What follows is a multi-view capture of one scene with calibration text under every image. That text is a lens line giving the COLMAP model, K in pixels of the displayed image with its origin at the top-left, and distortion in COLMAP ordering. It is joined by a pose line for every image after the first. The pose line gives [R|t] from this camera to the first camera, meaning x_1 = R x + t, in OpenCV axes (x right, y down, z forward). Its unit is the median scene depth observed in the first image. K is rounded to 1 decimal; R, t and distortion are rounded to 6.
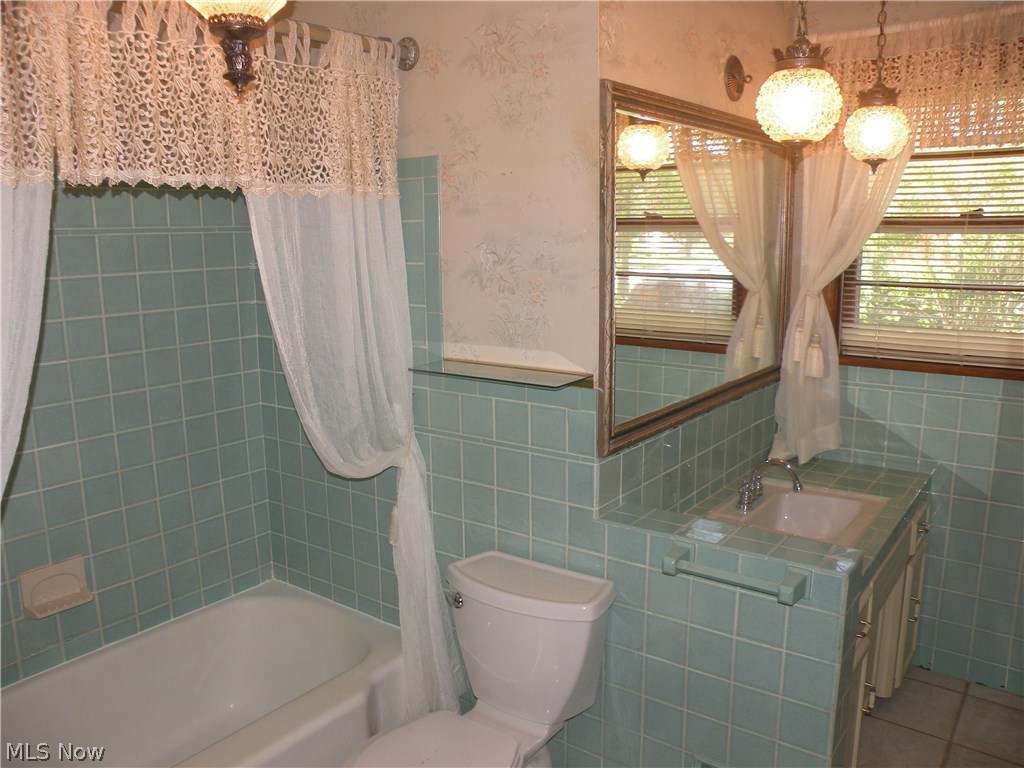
lens RADIAL K [[828.1, 0, 512.0], [0, 828.1, 388.7], [0, 0, 1]] dist [-0.160509, 0.151481]
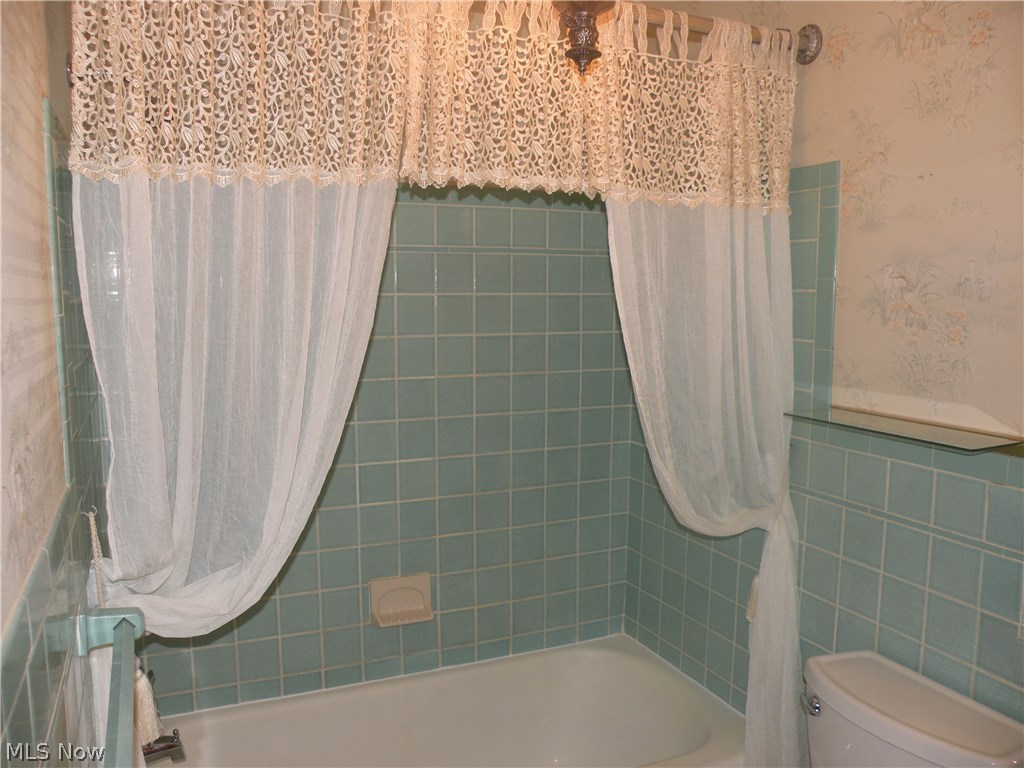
lens RADIAL K [[828.1, 0, 512.0], [0, 828.1, 388.7], [0, 0, 1]] dist [-0.160509, 0.151481]
pose [[0.873691, 0.070342, -0.481369, 0.028814], [-0.102126, 0.993962, -0.040113, 0.012270], [0.475641, 0.084207, 0.875600, 0.146468]]
